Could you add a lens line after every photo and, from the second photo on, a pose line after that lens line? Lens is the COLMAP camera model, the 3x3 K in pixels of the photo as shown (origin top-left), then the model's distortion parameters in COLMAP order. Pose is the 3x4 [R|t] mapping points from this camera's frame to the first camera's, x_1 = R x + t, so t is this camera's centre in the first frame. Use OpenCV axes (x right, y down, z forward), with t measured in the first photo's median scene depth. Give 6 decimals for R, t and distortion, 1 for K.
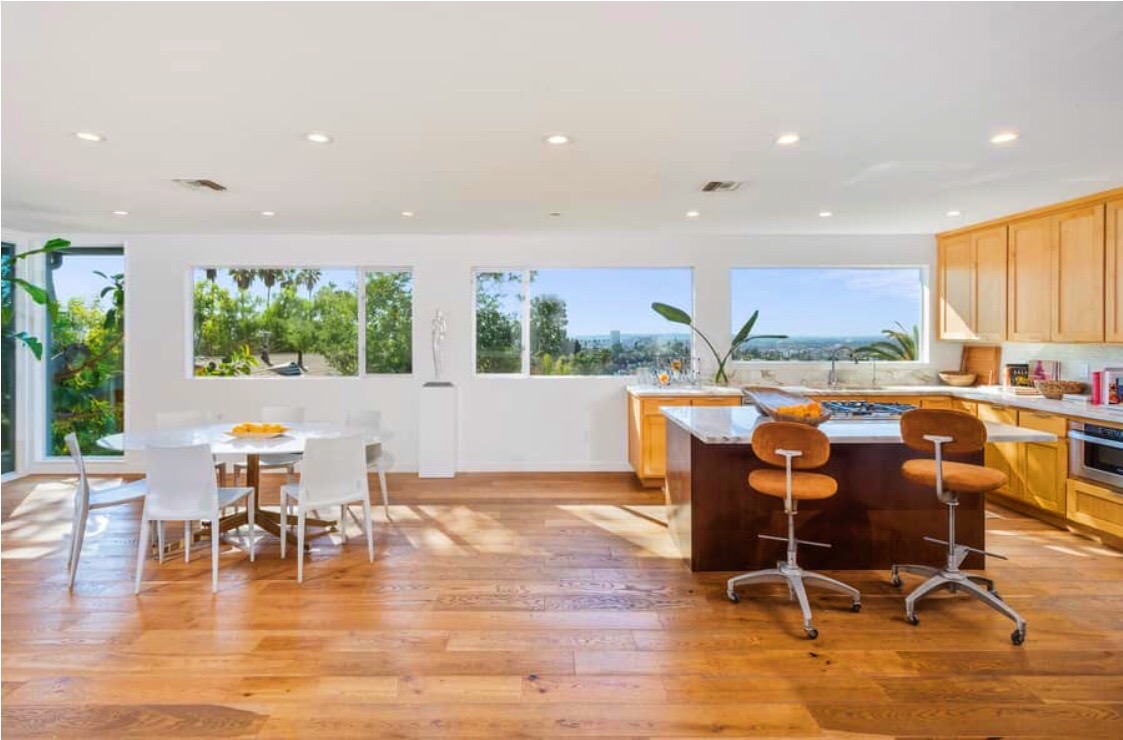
lens RADIAL K [[549.0, 0, 561.5], [0, 549.0, 370.0], [0, 0, 1]] dist [0.023862, -0.000145]
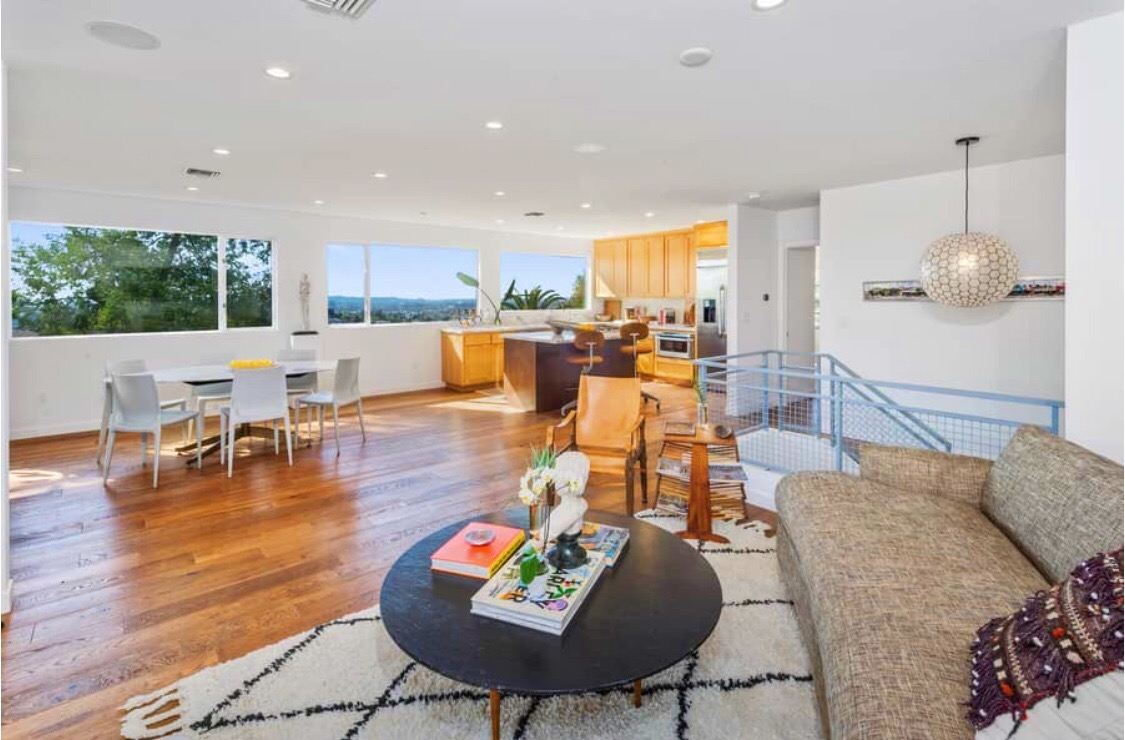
lens RADIAL K [[527.8, 0, 562.5], [0, 527.8, 370.0], [0, 0, 1]] dist [0.002202, 0.000141]
pose [[0.784141, -0.087316, 0.614409, -0.527577], [0.042599, 0.995290, 0.087078, 0.030729], [-0.619118, -0.042108, 0.784168, -0.337626]]
